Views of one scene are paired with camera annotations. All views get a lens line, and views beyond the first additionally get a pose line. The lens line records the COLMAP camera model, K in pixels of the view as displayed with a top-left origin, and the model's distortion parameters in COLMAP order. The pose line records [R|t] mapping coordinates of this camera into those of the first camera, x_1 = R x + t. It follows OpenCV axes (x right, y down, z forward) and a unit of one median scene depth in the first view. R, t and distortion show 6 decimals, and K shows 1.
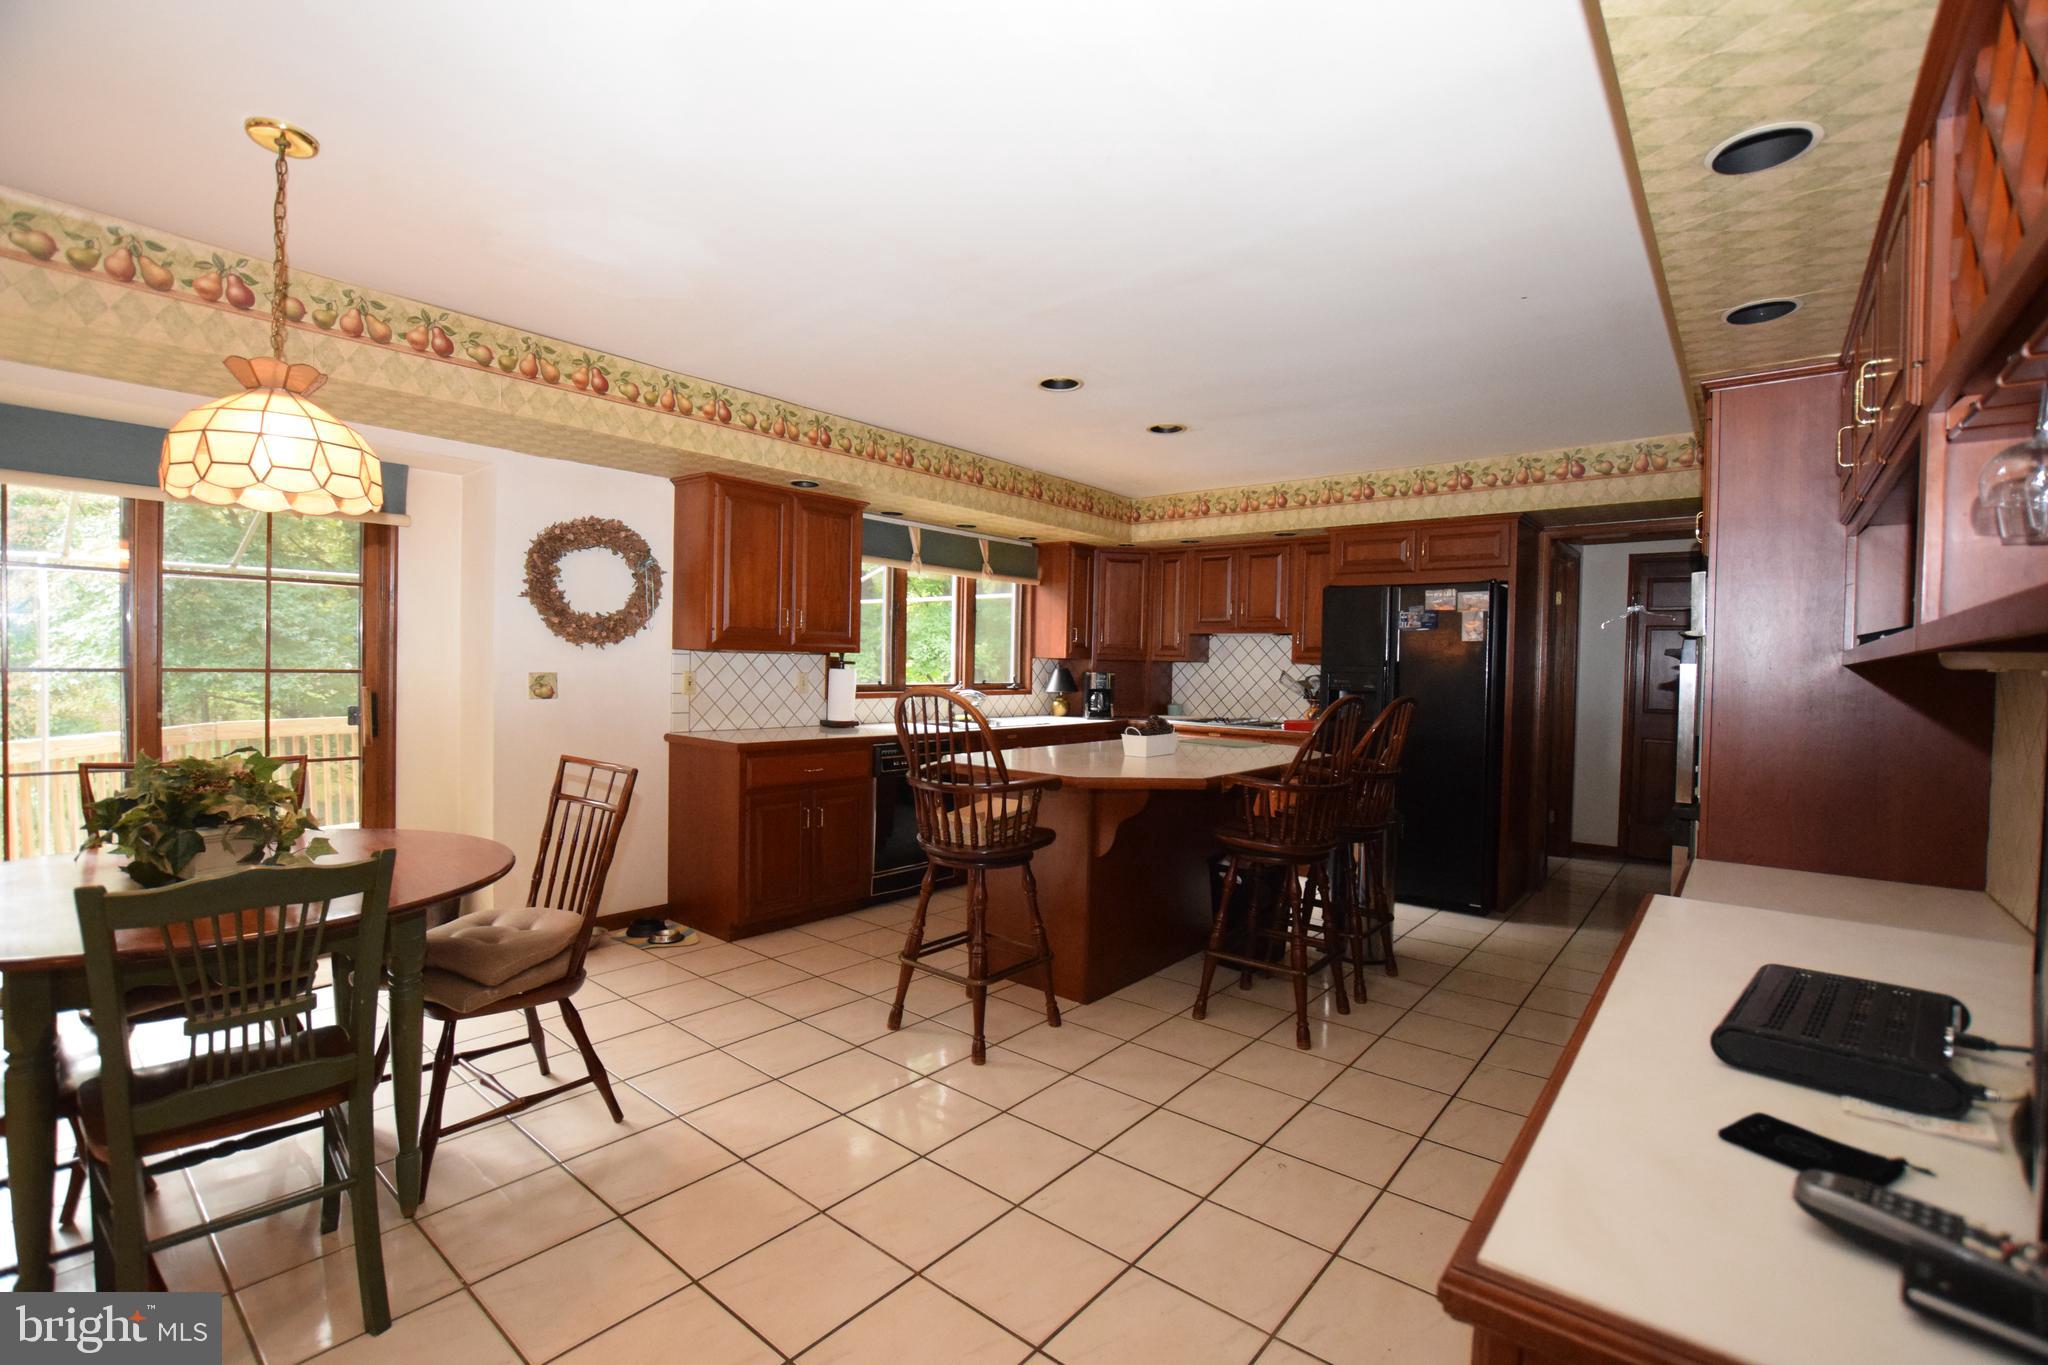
lens RADIAL K [[897.9, 0, 1028.5], [0, 897.9, 684.7], [0, 0, 1]] dist [-0.035081, 0.004701]
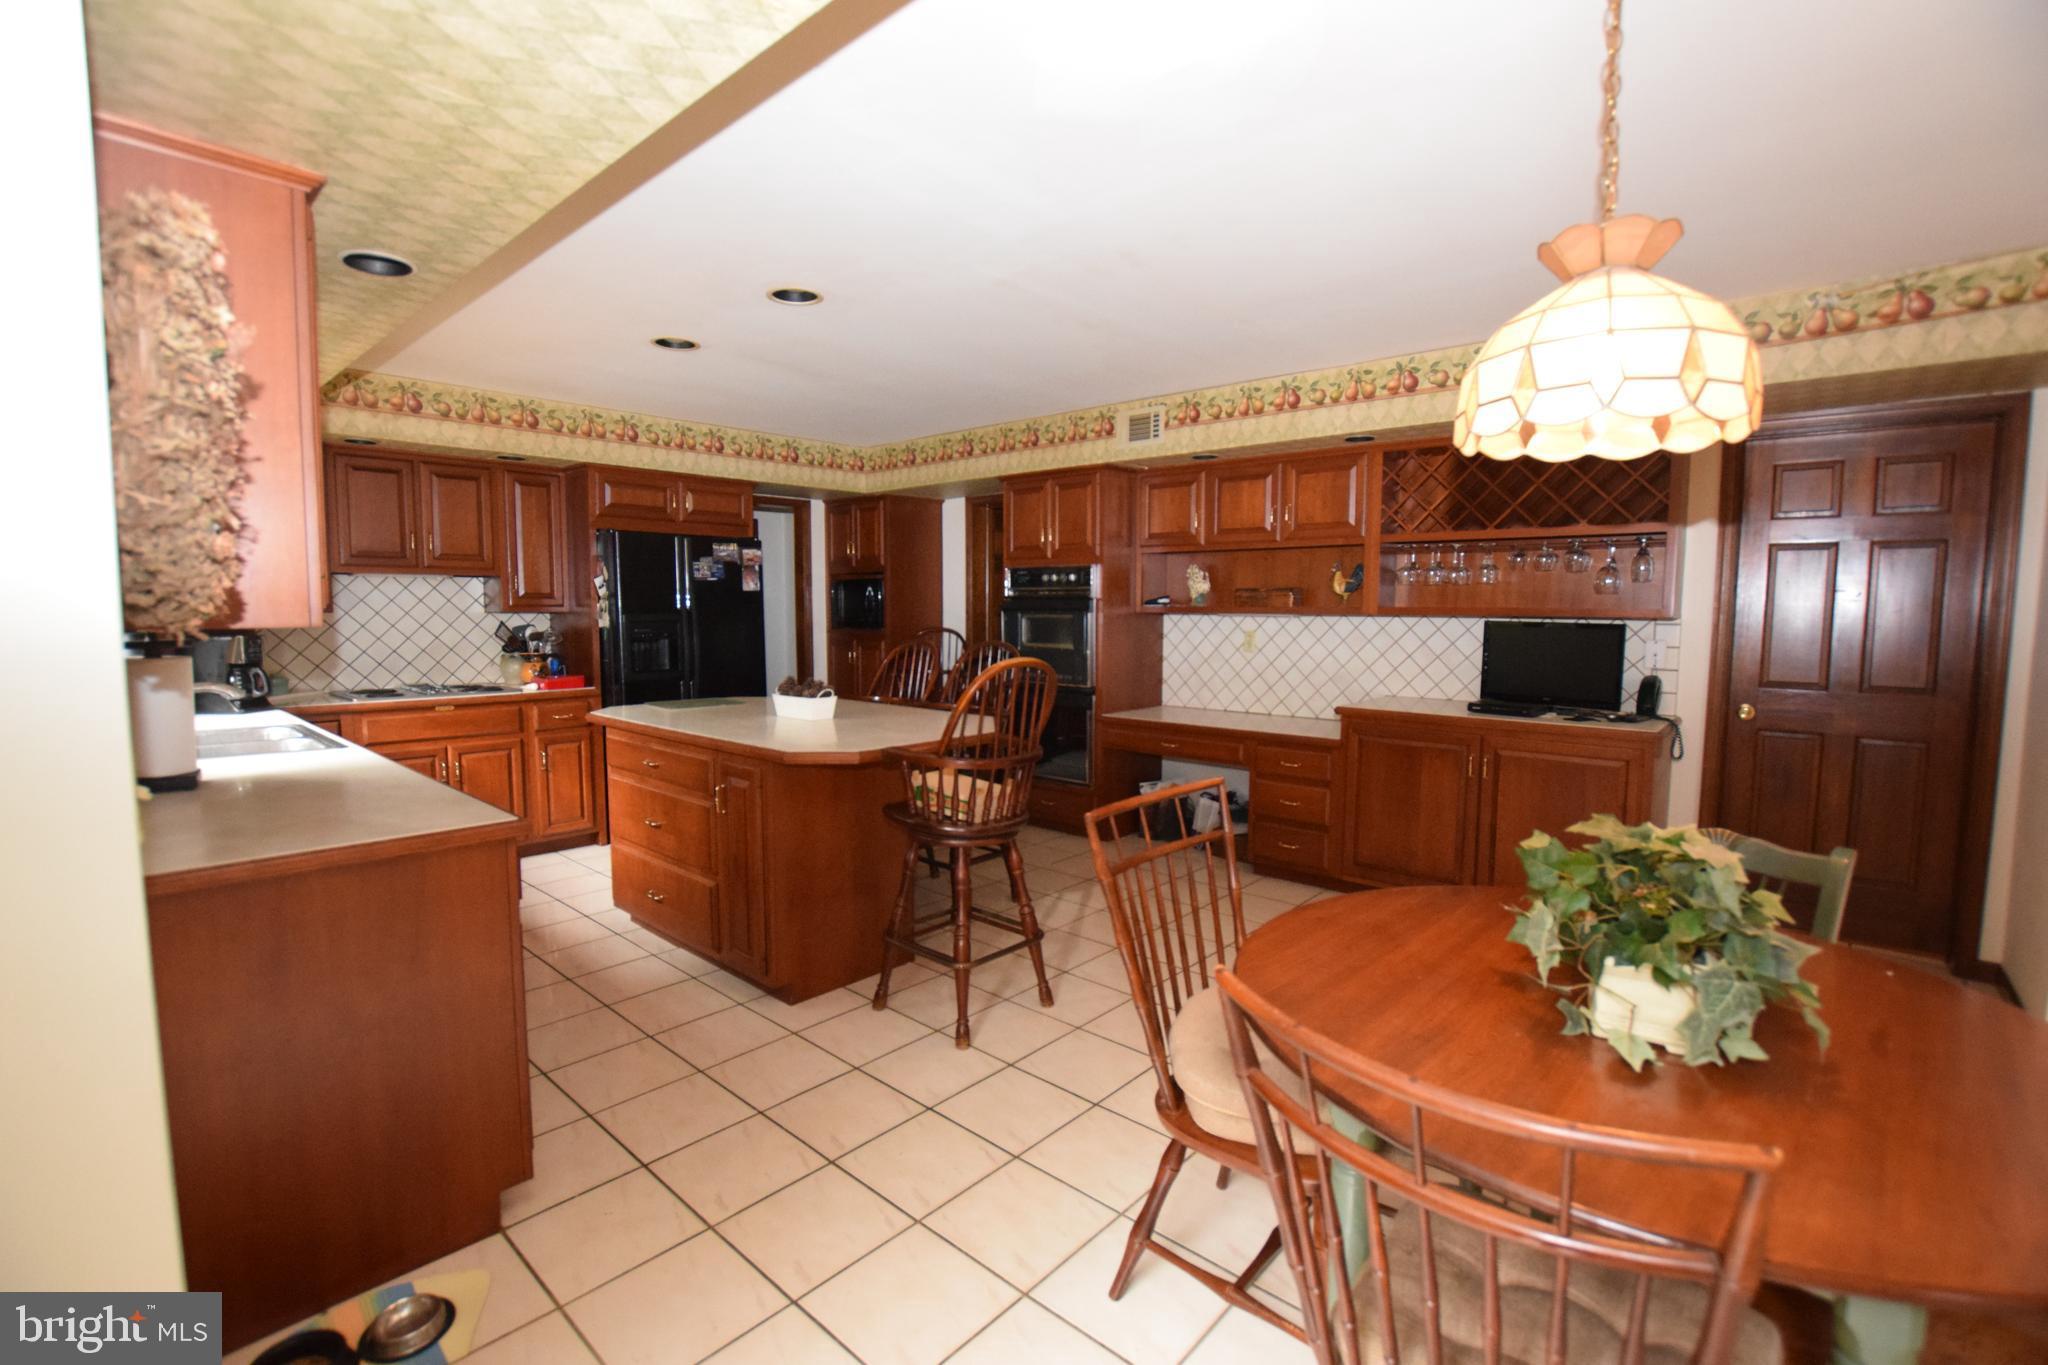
lens RADIAL K [[897.9, 0, 1026.6], [0, 897.9, 689.0], [0, 0, 1]] dist [-0.035081, 0.004701]
pose [[0.042635, -0.112486, 0.992738, -0.770587], [0.019698, 0.993543, 0.111731, -0.052366], [-0.998897, 0.014792, 0.044575, 0.693535]]
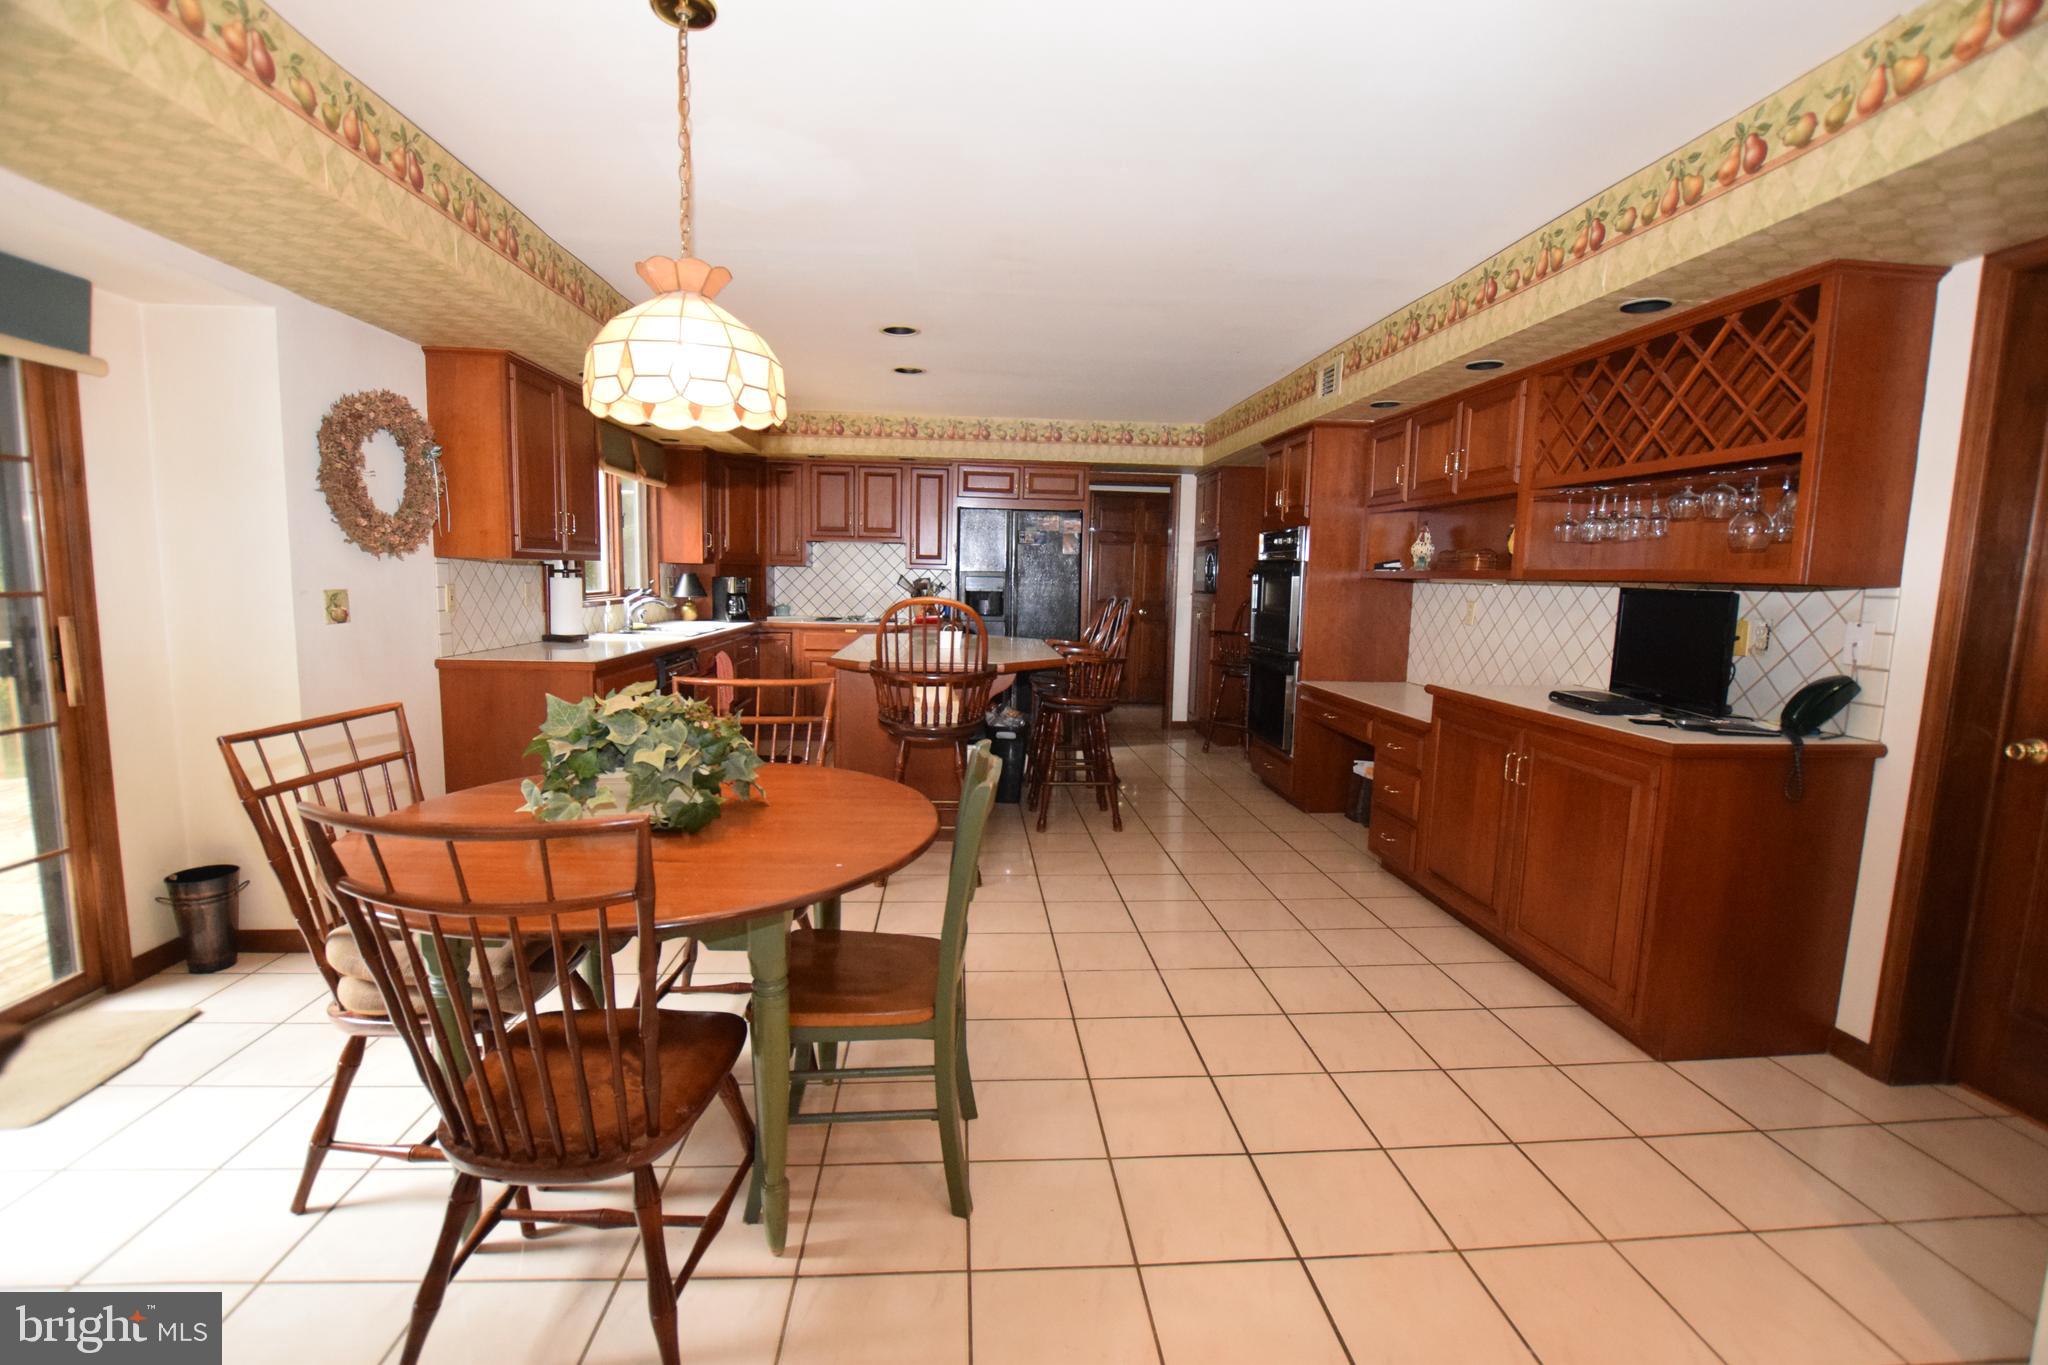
lens RADIAL K [[897.9, 0, 1026.3], [0, 897.9, 687.0], [0, 0, 1]] dist [-0.035081, 0.004701]
pose [[0.723617, -0.089812, 0.684333, -0.624741], [0.007407, 0.992451, 0.122417, -0.018295], [-0.690162, -0.083514, 0.718820, 0.020490]]
